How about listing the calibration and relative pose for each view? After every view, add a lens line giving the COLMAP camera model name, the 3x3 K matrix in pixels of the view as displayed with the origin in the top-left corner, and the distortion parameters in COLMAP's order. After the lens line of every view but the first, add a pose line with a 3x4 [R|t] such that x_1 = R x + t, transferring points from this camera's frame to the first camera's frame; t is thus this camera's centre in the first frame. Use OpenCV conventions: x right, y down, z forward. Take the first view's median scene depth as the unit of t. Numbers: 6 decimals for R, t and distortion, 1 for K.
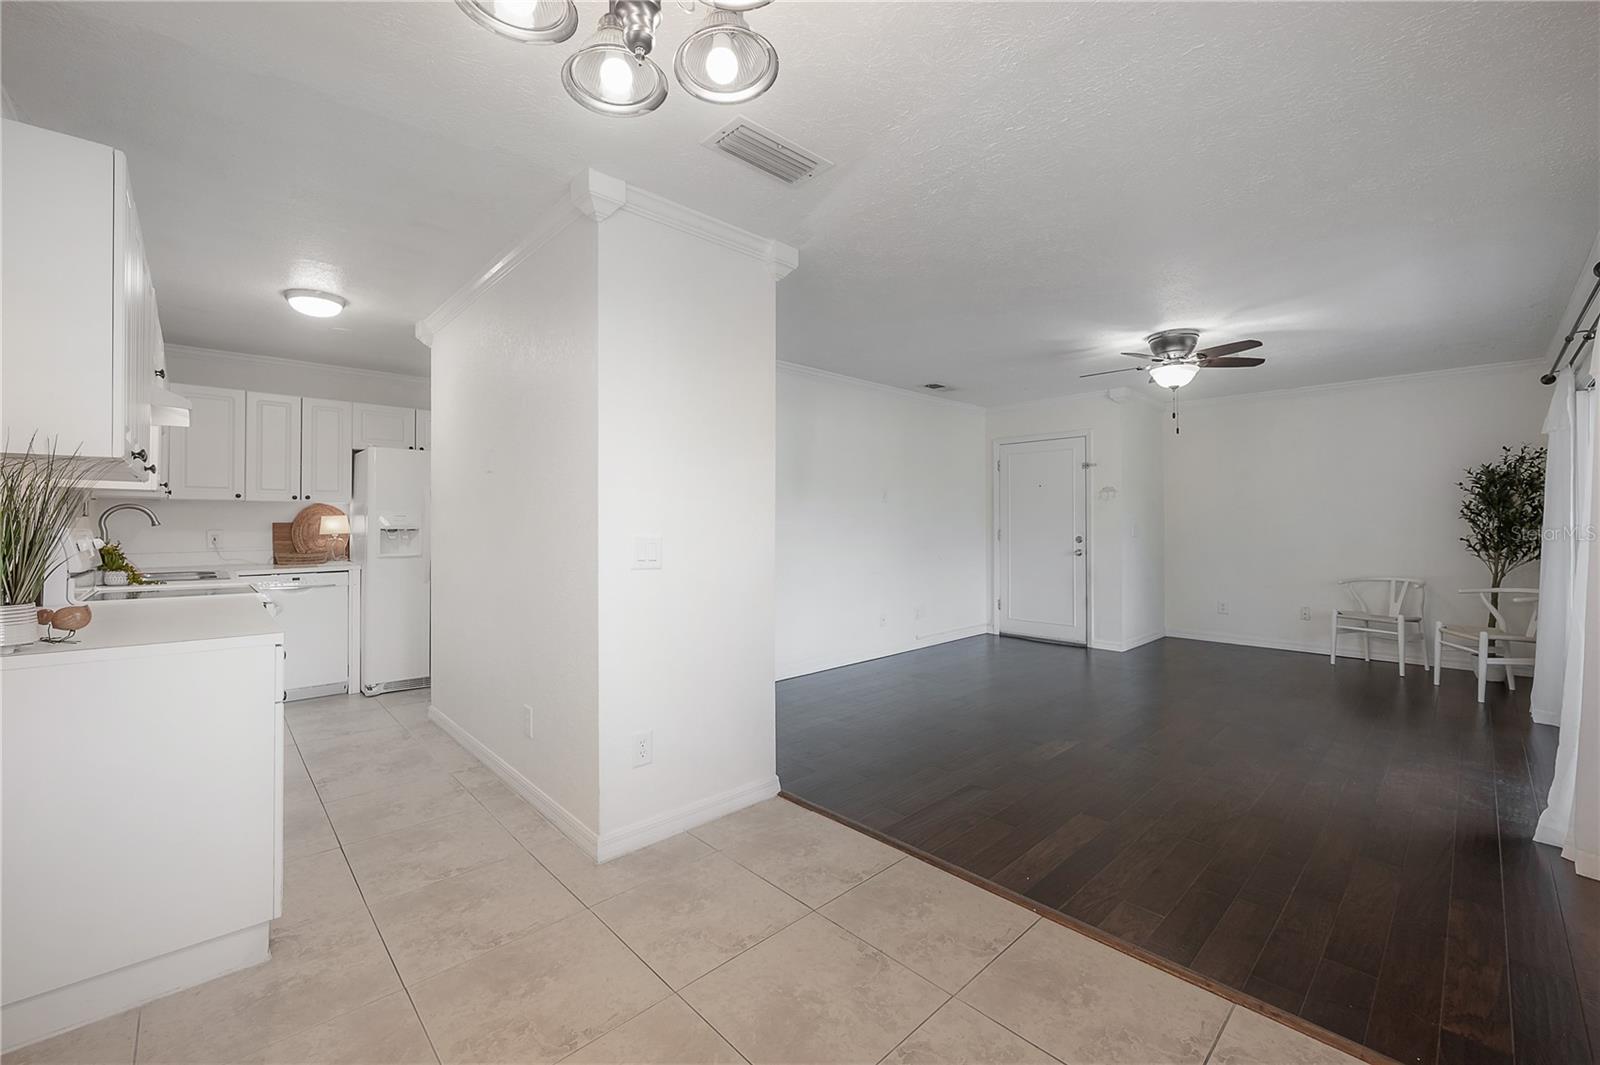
lens RADIAL K [[646.4, 0, 798.4], [0, 646.4, 519.8], [0, 0, 1]] dist [-0.000987, -0.000033]
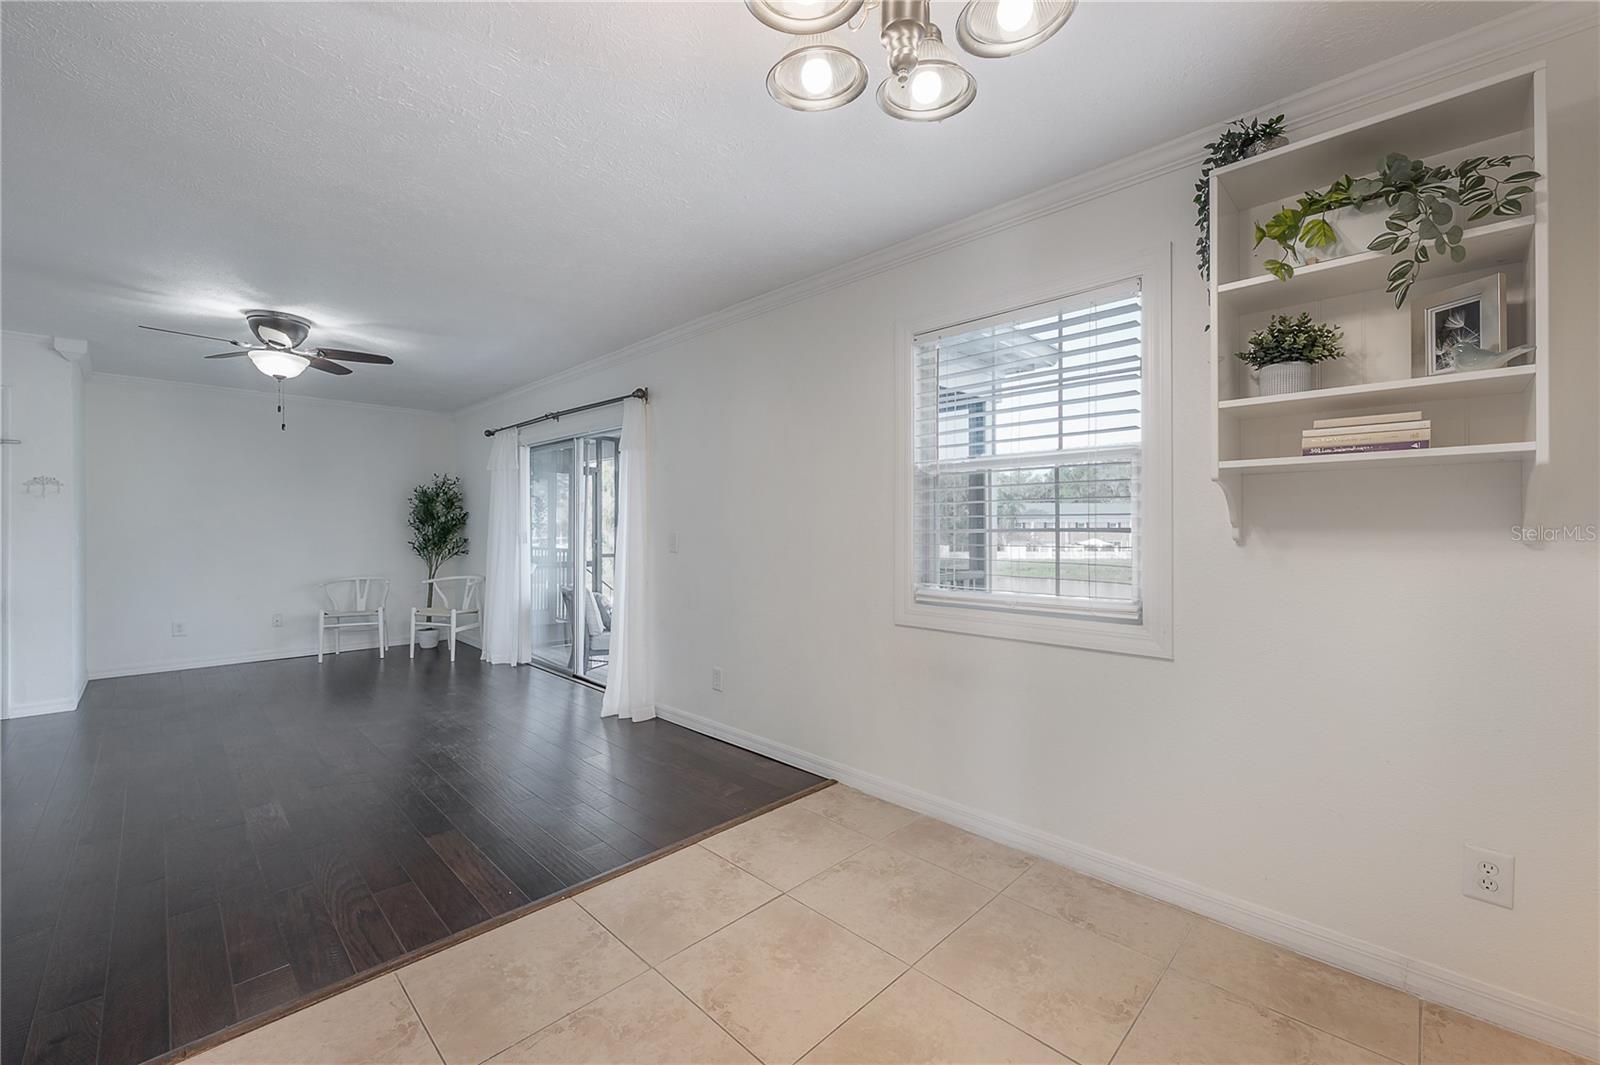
lens RADIAL K [[639.9, 0, 806.5], [0, 639.9, 529.7], [0, 0, 1]] dist [-0.001312, -0.000159]
pose [[-0.034872, 0.000886, 0.999391, -0.288371], [-0.004741, 0.999988, -0.001052, 0.002210], [-0.999381, -0.004775, -0.034867, 0.270369]]
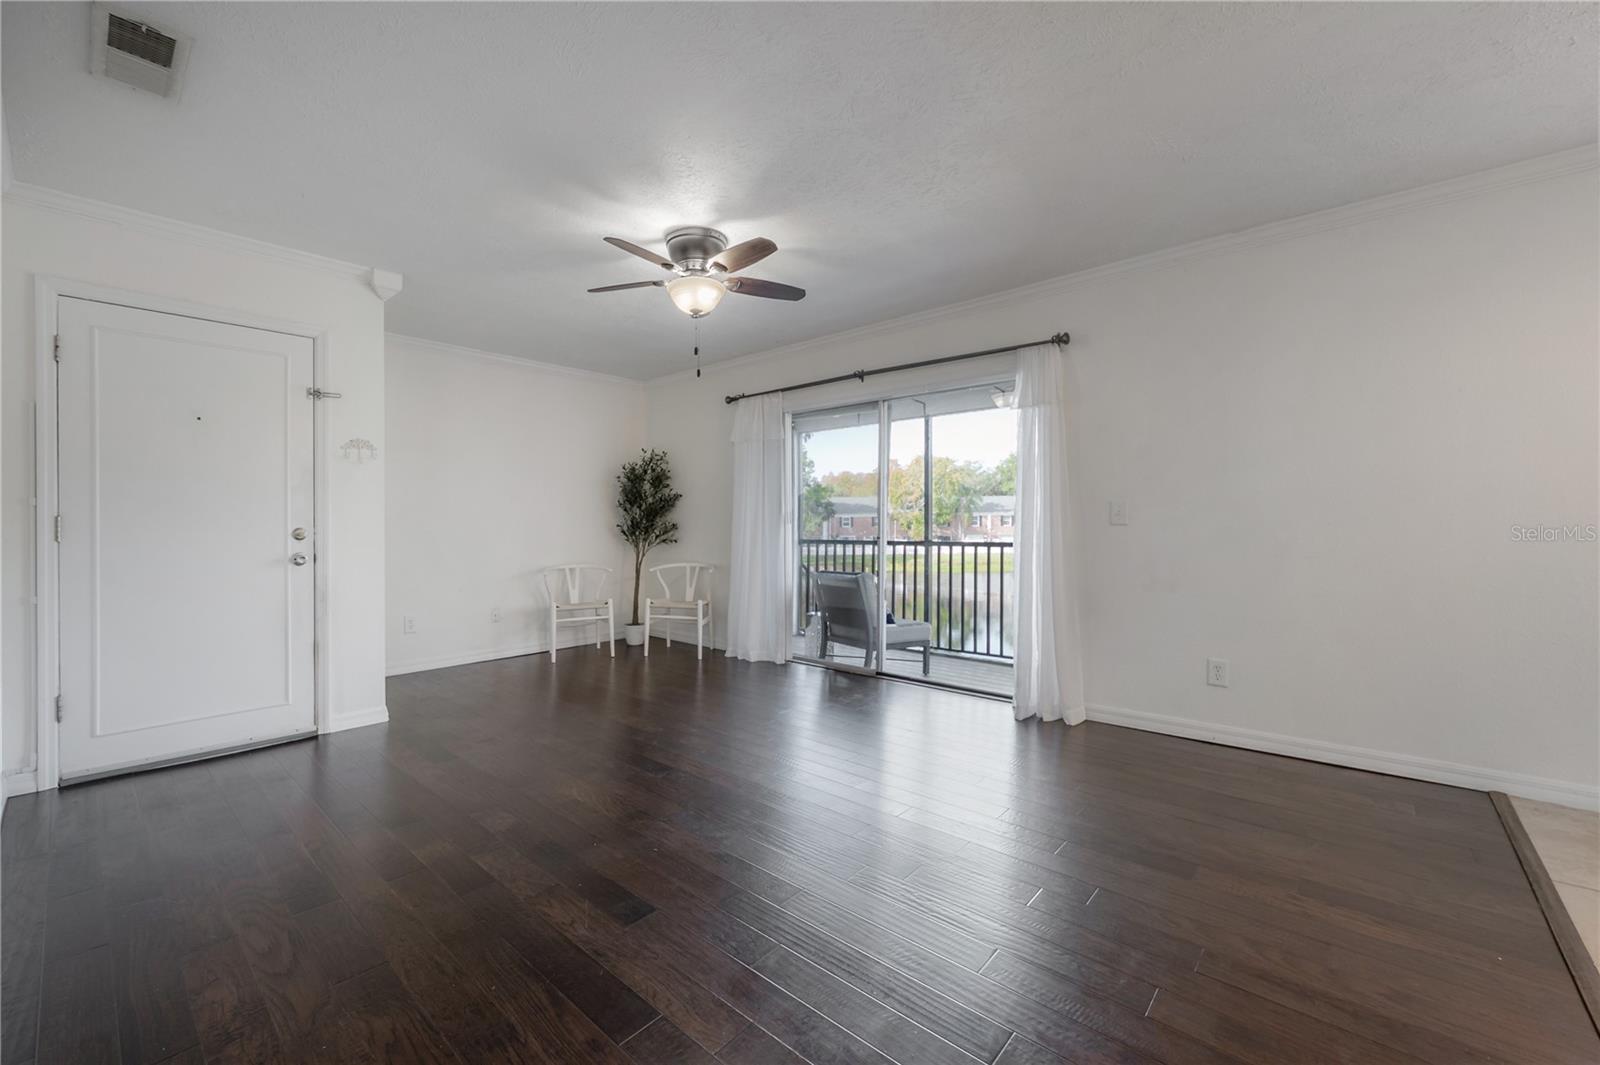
lens RADIAL K [[650.4, 0, 762.0], [0, 650.4, 529.7], [0, 0, 1]] dist [-0.001501, -0.000127]
pose [[-0.059283, -0.005653, 0.998225, -0.138132], [0.002059, 0.999981, 0.005786, 0.032127], [-0.998239, 0.002398, -0.059271, 0.861271]]
